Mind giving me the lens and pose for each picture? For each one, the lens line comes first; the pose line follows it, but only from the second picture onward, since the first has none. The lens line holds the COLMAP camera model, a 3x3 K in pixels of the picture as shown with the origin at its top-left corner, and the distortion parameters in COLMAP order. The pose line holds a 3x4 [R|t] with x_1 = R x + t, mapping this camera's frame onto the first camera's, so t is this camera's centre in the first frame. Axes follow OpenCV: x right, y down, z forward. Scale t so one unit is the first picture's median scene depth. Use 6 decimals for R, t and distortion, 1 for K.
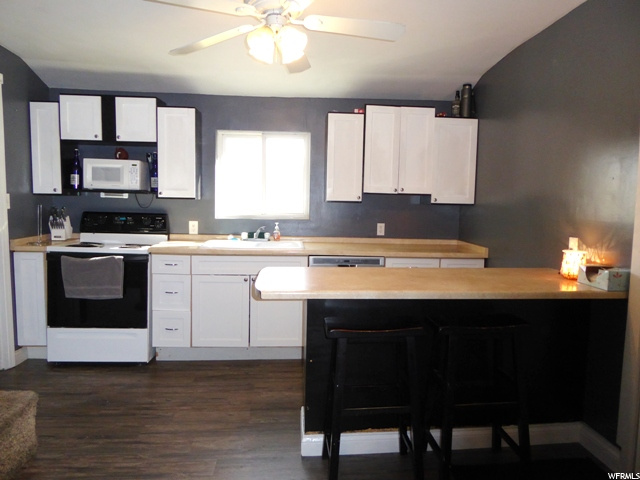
lens RADIAL K [[455.8, 0, 320.9], [0, 455.8, 238.0], [0, 0, 1]] dist [-0.031886, 0.006013]
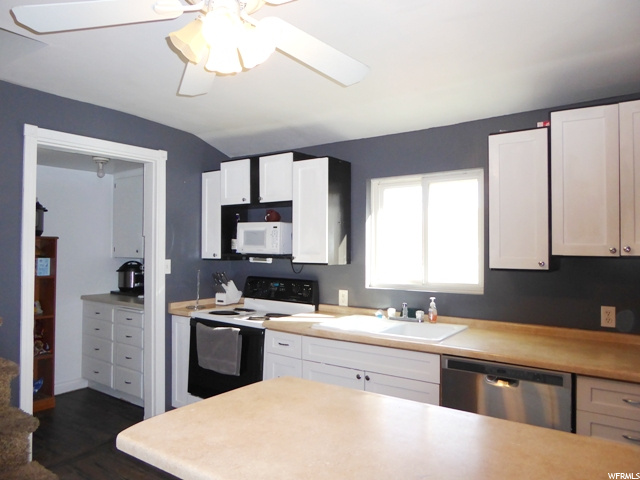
lens RADIAL K [[455.8, 0, 319.0], [0, 455.8, 241.9], [0, 0, 1]] dist [-0.031886, 0.006013]
pose [[0.767209, -0.026812, -0.640836, 0.241851], [-0.043565, 0.994640, -0.093770, -0.048731], [0.639916, 0.099859, 0.761929, 0.353622]]
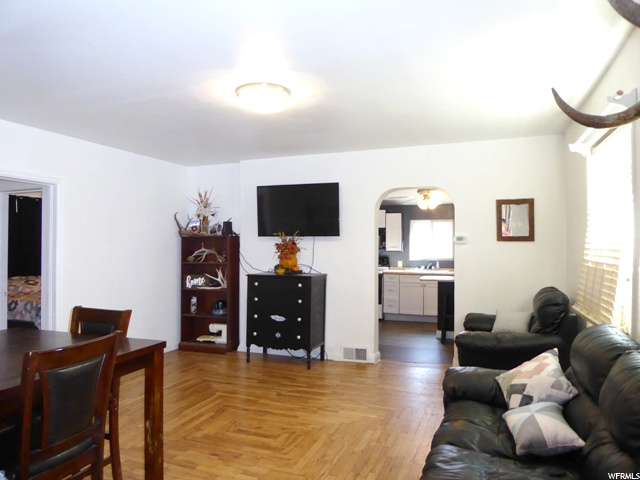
lens RADIAL K [[455.8, 0, 322.2], [0, 455.8, 238.3], [0, 0, 1]] dist [-0.031886, 0.006013]
pose [[0.908544, -0.013951, -0.417557, 0.333123], [-0.024577, 0.995927, -0.086752, 0.060274], [0.417067, 0.089080, 0.904500, -1.291978]]
